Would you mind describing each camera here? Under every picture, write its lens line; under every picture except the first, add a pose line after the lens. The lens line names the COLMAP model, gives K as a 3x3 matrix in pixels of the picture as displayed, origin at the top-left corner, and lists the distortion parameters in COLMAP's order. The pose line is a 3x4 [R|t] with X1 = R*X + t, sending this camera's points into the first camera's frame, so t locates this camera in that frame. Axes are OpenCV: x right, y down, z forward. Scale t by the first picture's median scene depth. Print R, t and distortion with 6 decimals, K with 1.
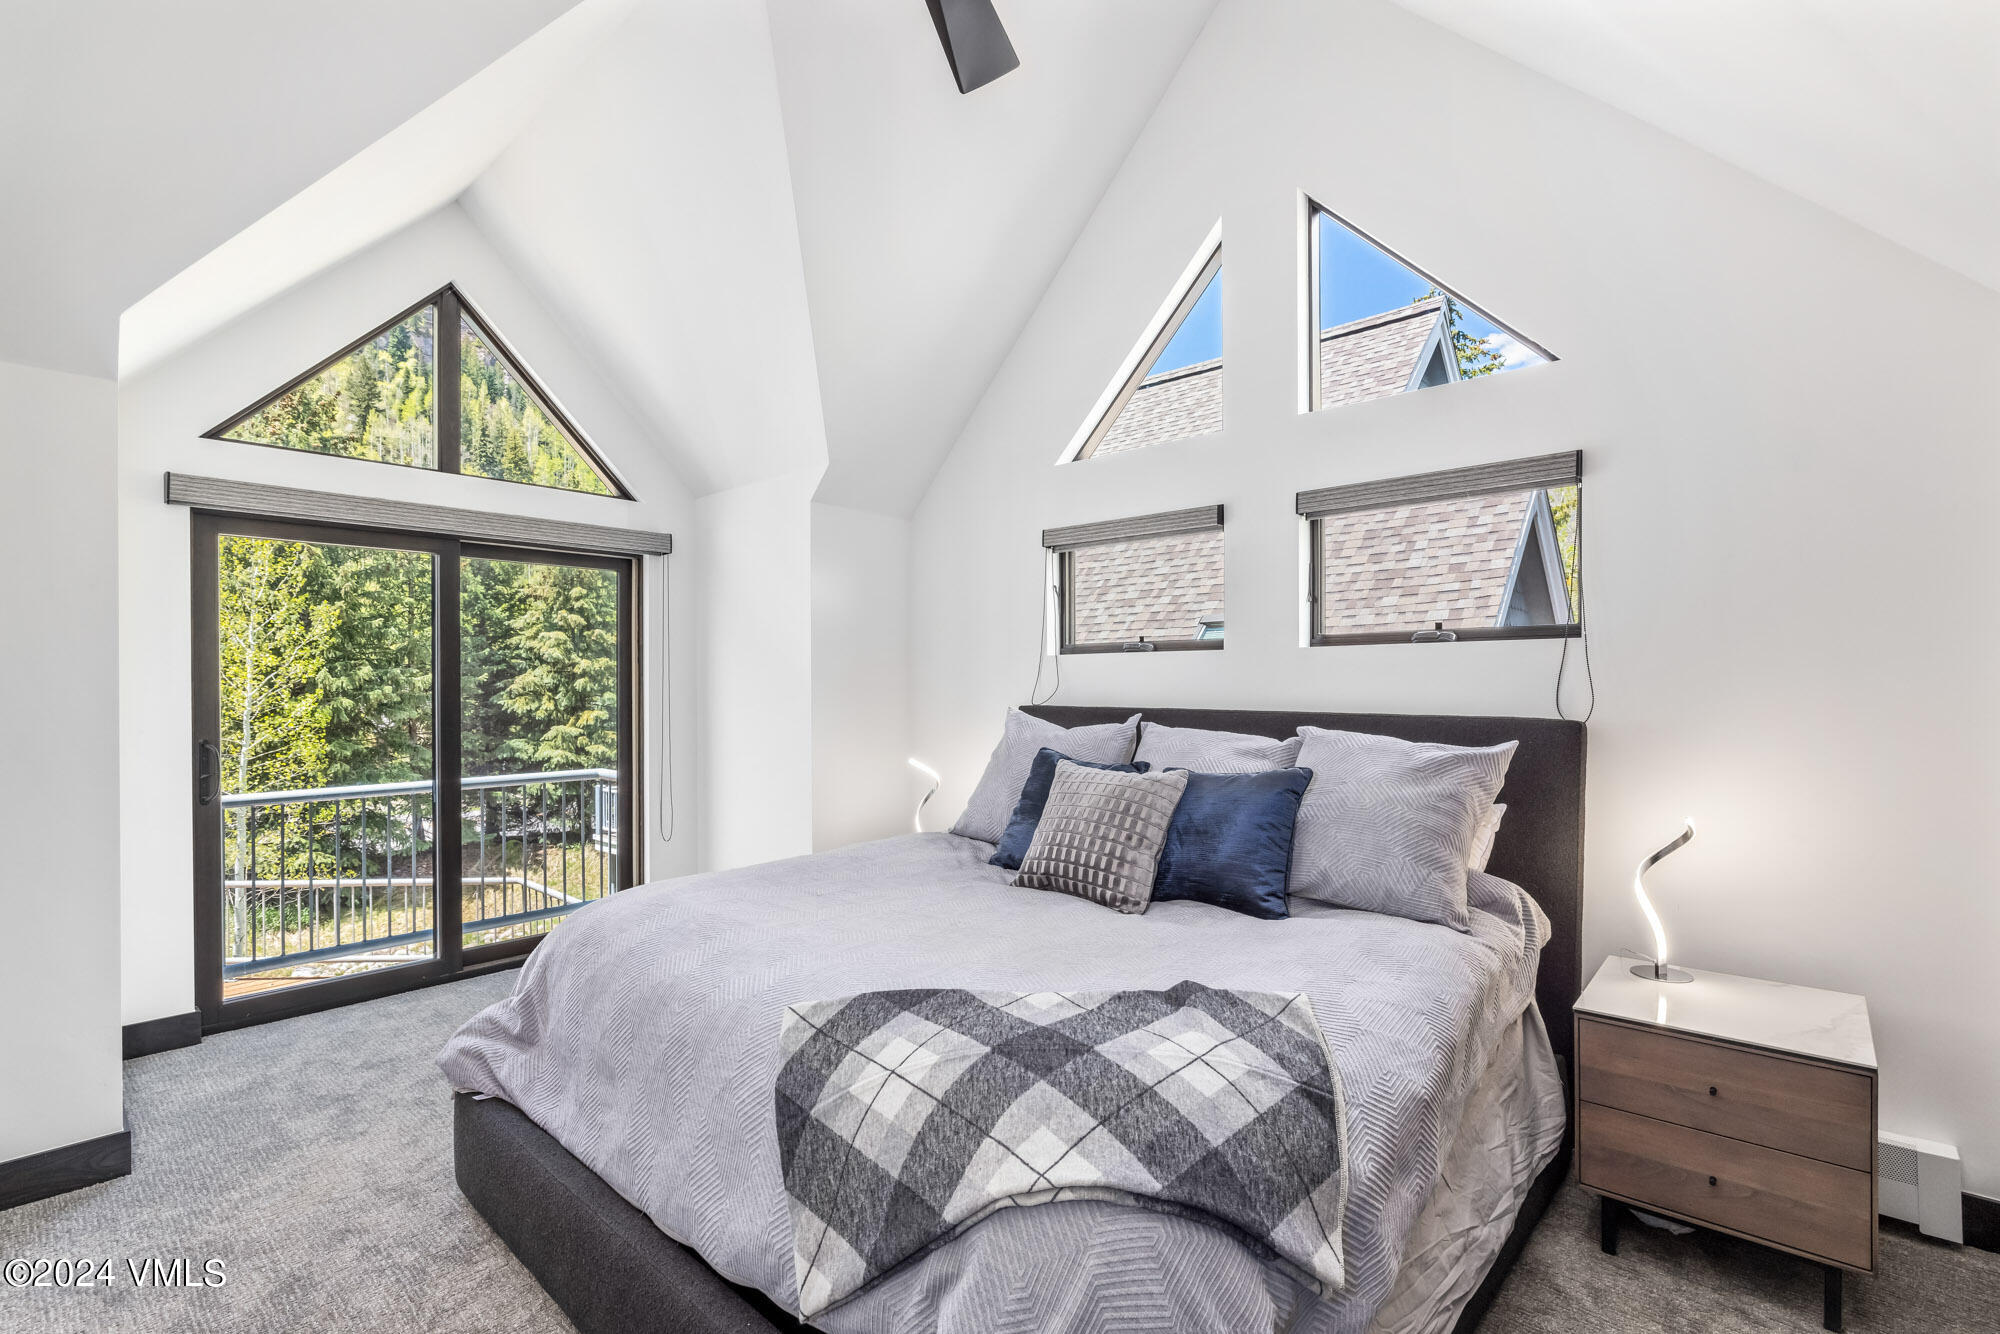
lens RADIAL K [[928.9, 0, 997.9], [0, 928.9, 679.5], [0, 0, 1]] dist [0.019213, -0.001361]
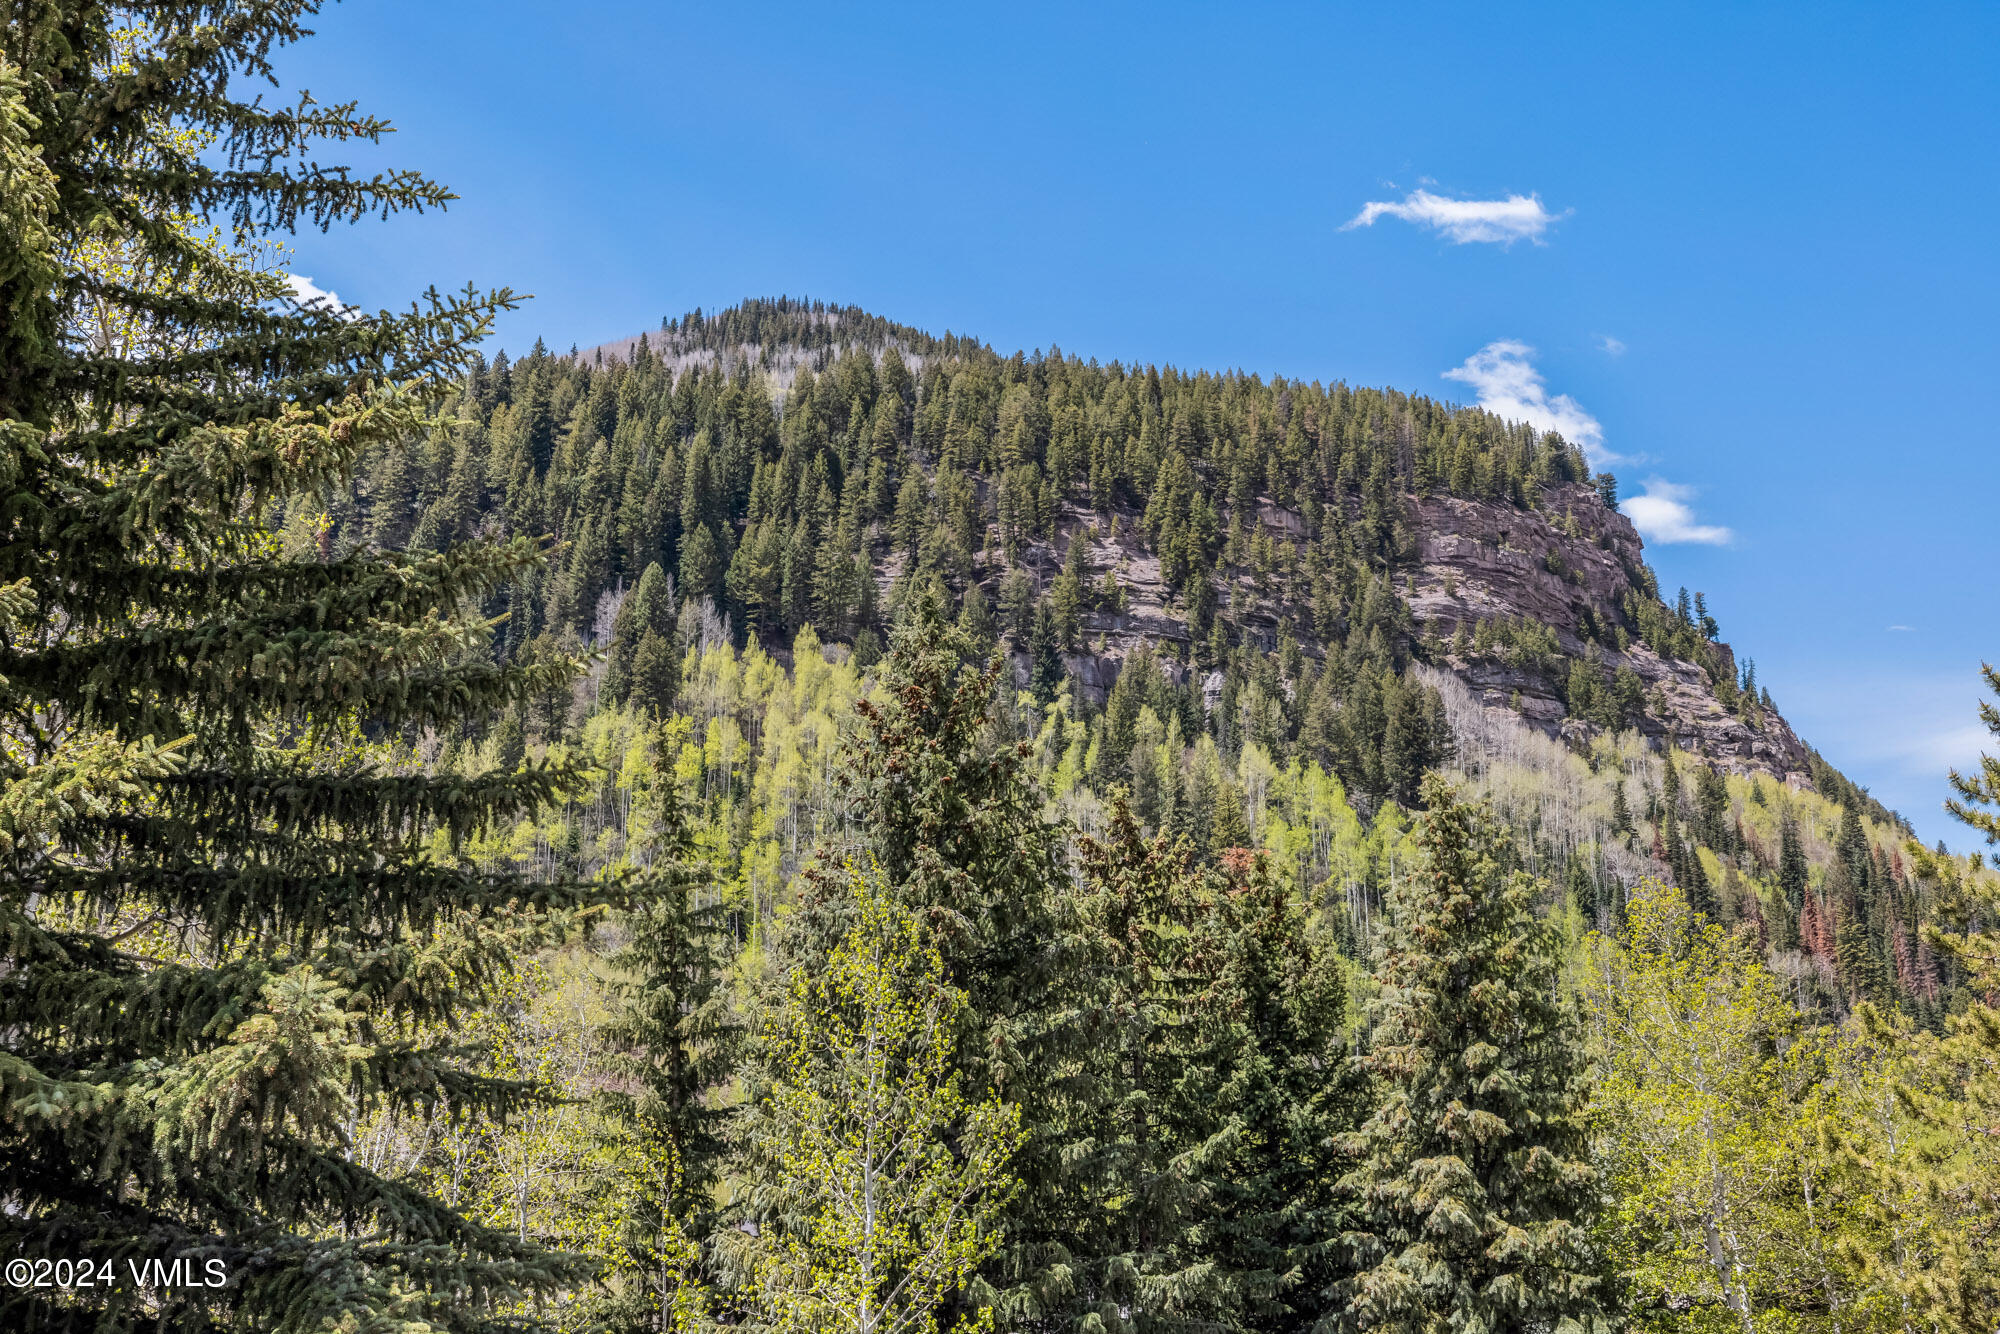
lens RADIAL K [[1922.2, 0, 986.9], [0, 1922.2, 687.5], [0, 0, 1]] dist [0.011099, 0.000000]
pose [[0.825660, -0.169040, -0.538249, -0.147992], [0.007759, 0.957369, -0.288764, -0.005823], [0.564115, 0.234244, 0.791772, 0.171217]]
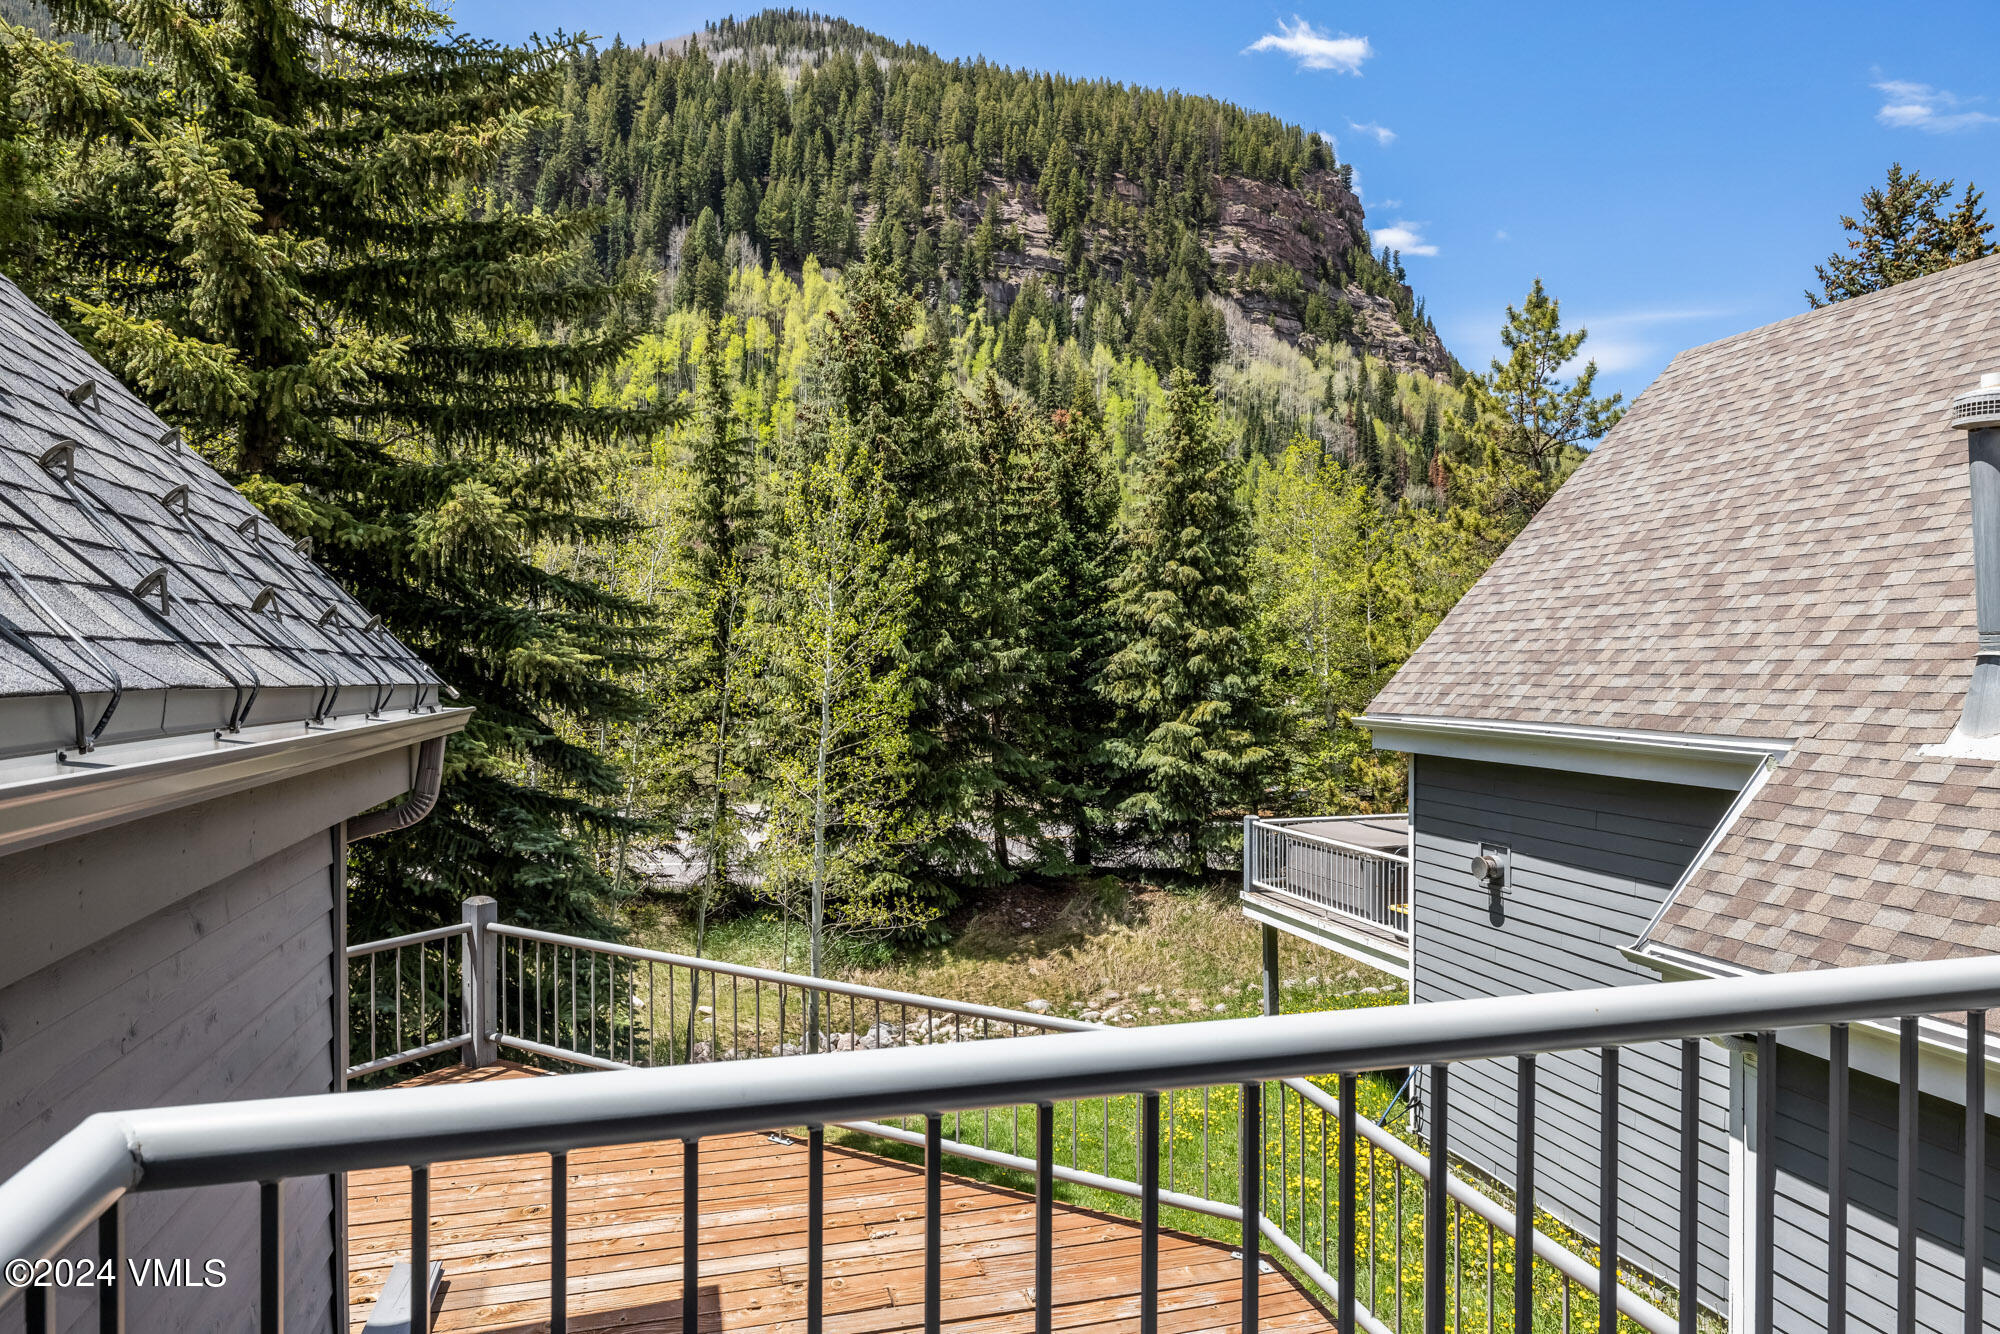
lens RADIAL K [[1210.1, 0, 1002.0], [0, 1210.1, 679.9], [0, 0, 1]] dist [-0.004390, -0.008788]
pose [[0.857894, 0.007677, -0.513769, -0.100316], [-0.002969, 0.999946, 0.009985, 0.008520], [0.513817, -0.007041, 0.857871, 0.135247]]
